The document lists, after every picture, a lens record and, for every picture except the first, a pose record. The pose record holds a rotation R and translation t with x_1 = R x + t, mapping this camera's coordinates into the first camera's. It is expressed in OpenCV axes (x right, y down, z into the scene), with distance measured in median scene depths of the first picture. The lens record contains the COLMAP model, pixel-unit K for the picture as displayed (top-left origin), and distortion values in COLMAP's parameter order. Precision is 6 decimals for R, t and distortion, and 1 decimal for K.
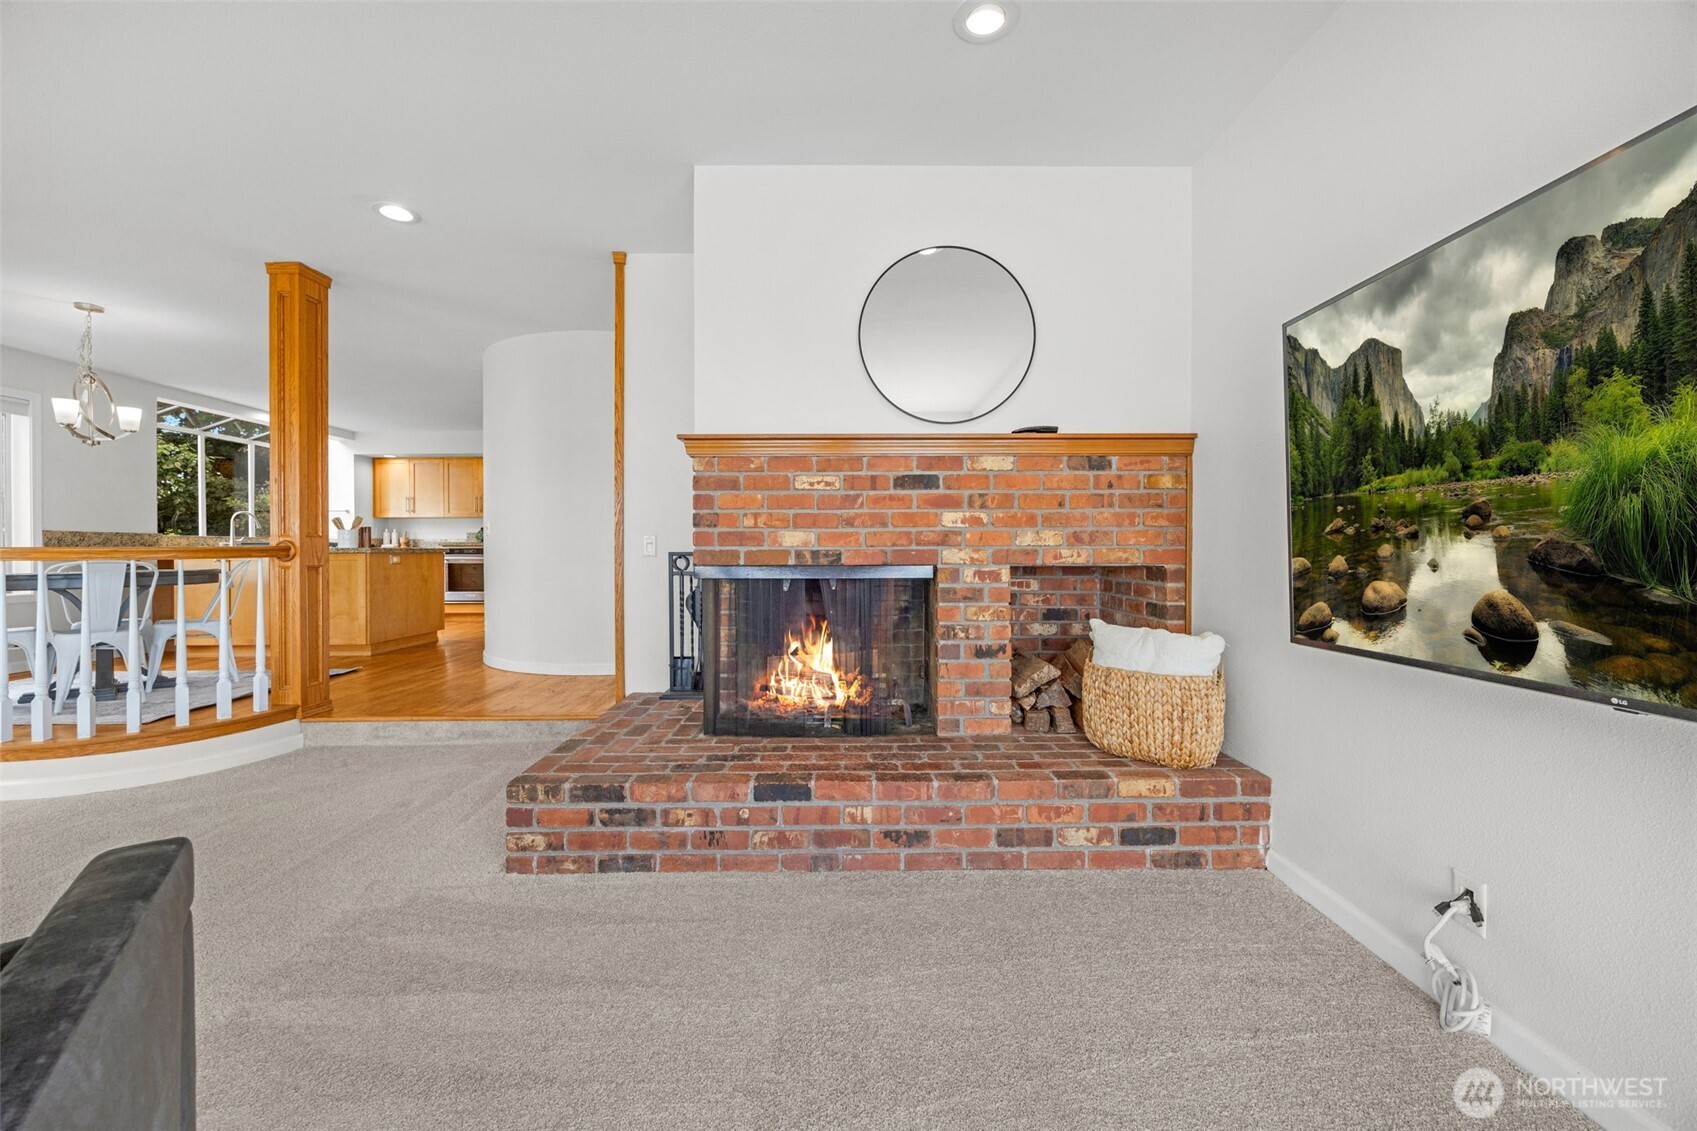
lens RADIAL K [[653.6, 0, 847.1], [0, 653.6, 556.9], [0, 0, 1]] dist [-0.002972, 0.000423]
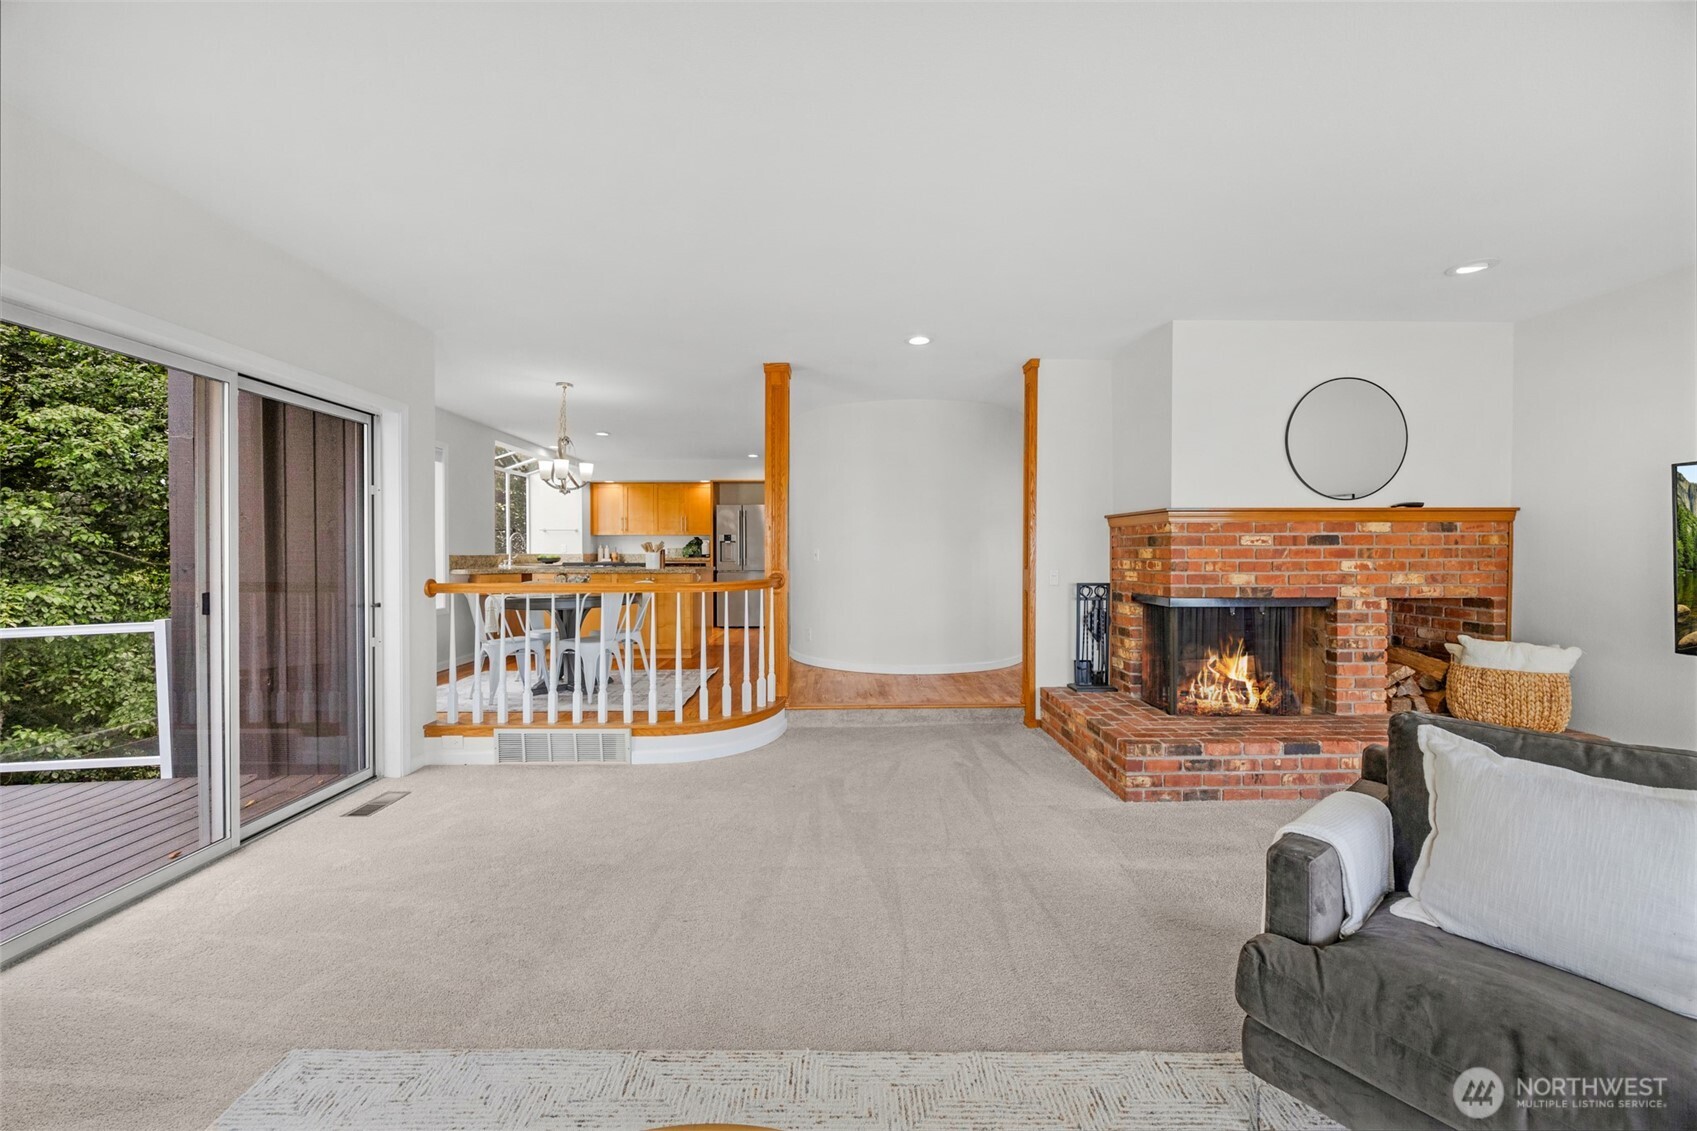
lens RADIAL K [[653.6, 0, 848.8], [0, 653.6, 558.7], [0, 0, 1]] dist [-0.002972, 0.000423]
pose [[0.999950, 0.000686, 0.010024, -0.956983], [-0.000723, 0.999993, 0.003667, -0.077491], [-0.010022, -0.003674, 0.999943, -0.432709]]
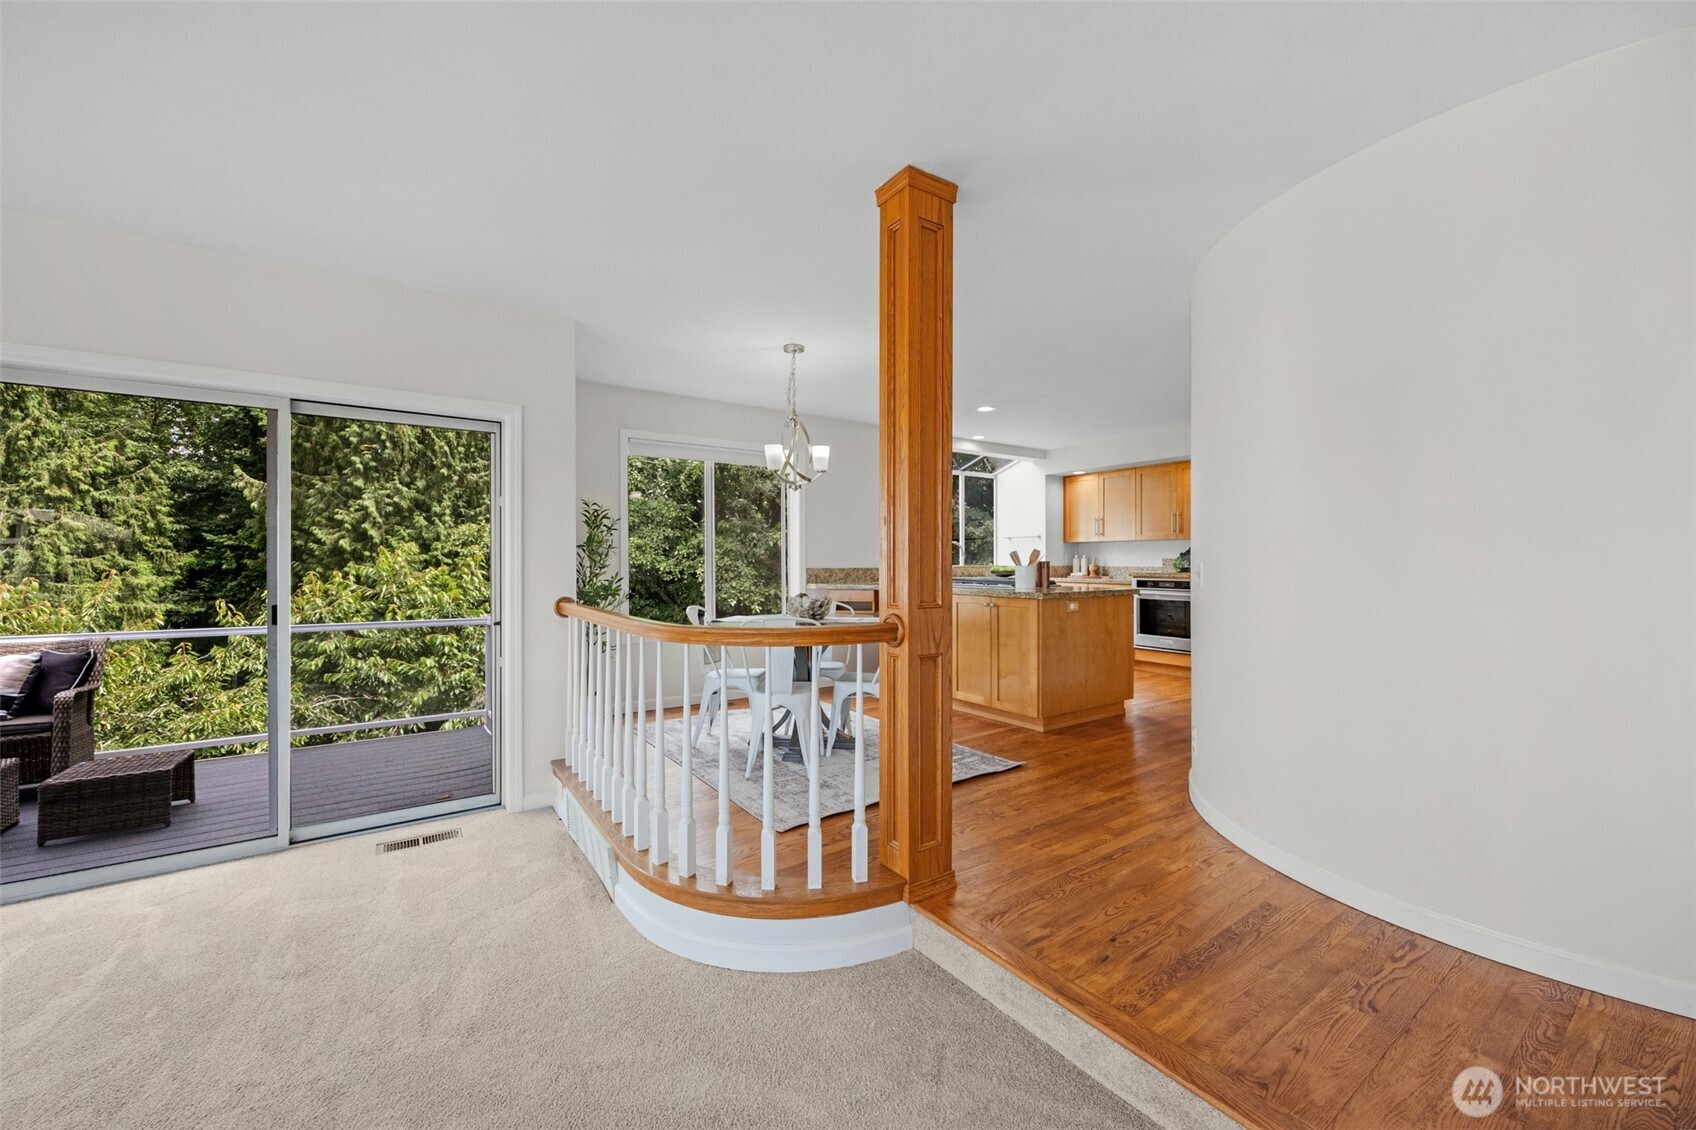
lens RADIAL K [[653.2, 0, 846.0], [0, 653.2, 559.8], [0, 0, 1]] dist [-0.002972, 0.000423]
pose [[0.559969, 0.000250, -0.828514, -0.473029], [-0.007452, 0.999961, -0.004735, -0.097748], [0.828480, 0.008826, 0.559949, 0.796102]]
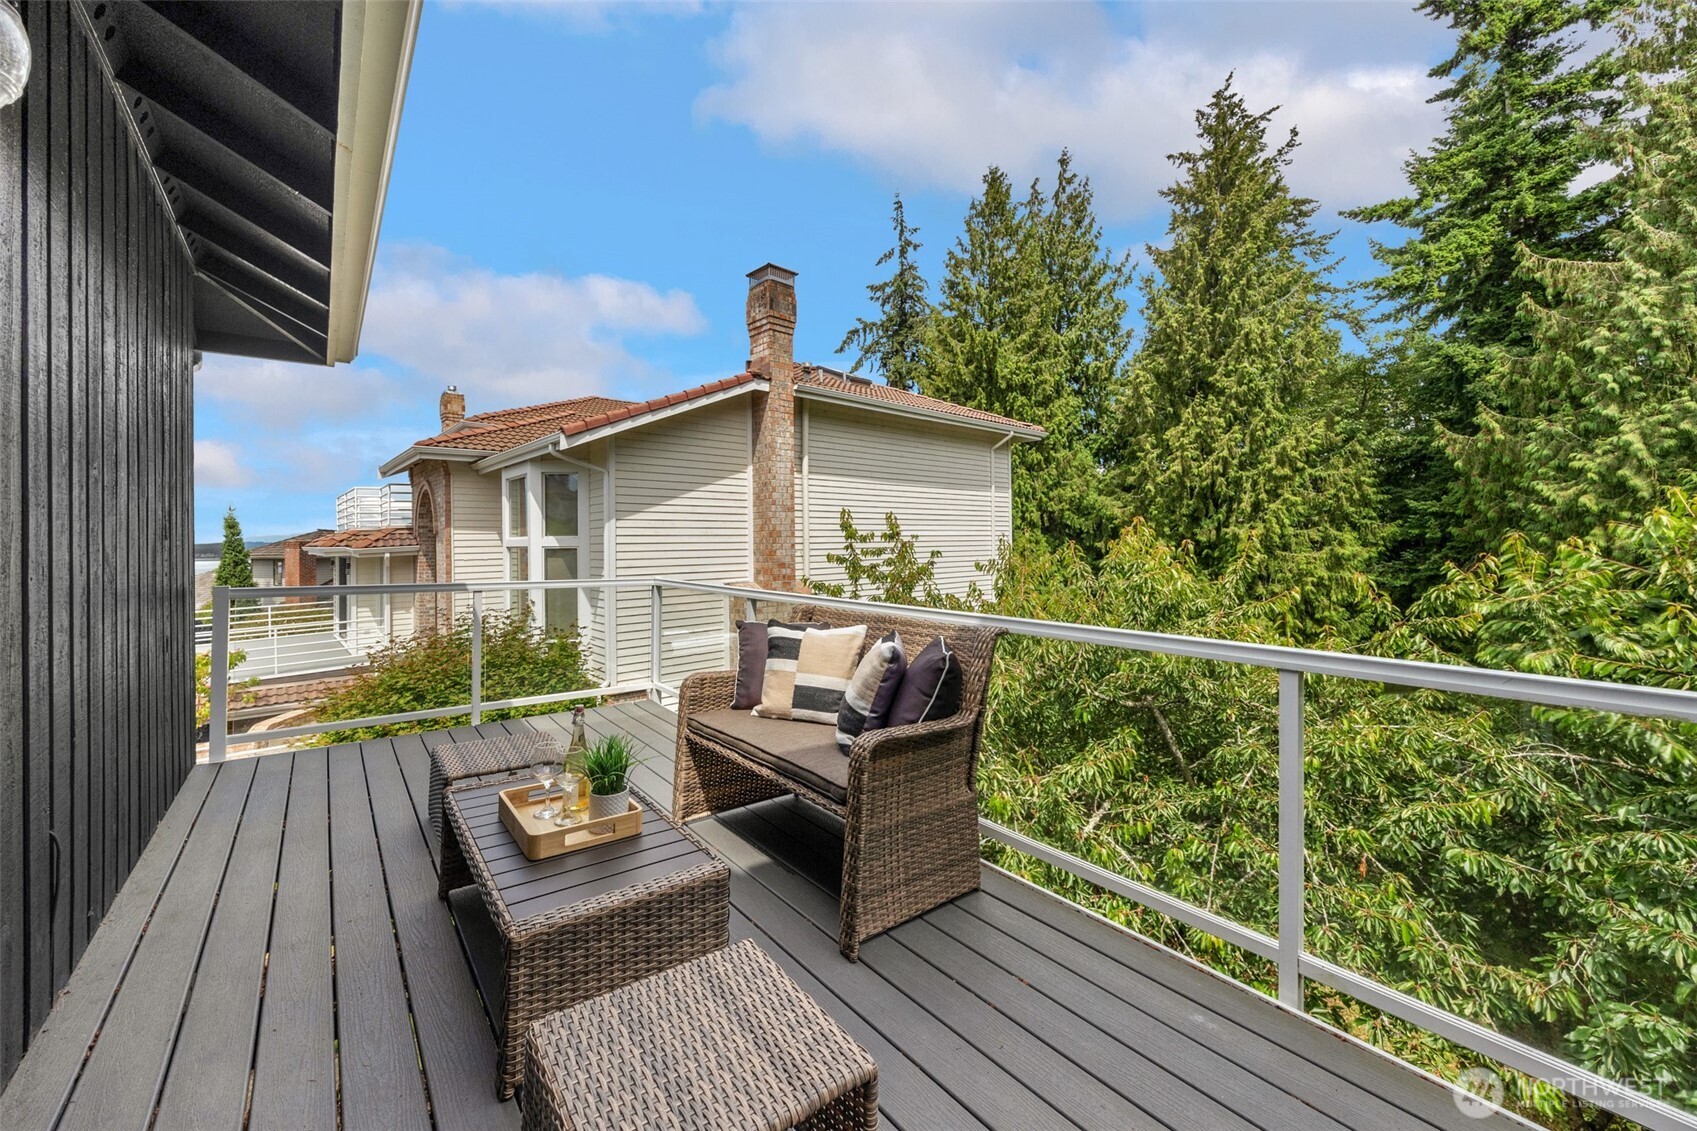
lens RADIAL K [[653.6, 0, 834.9], [0, 653.6, 540.1], [0, 0, 1]] dist [-0.002972, 0.000423]
pose [[-0.797282, 0.008438, -0.603548, -2.183719], [0.006911, 0.999964, 0.004851, -0.022675], [0.603568, -0.000303, -0.797312, 0.738911]]
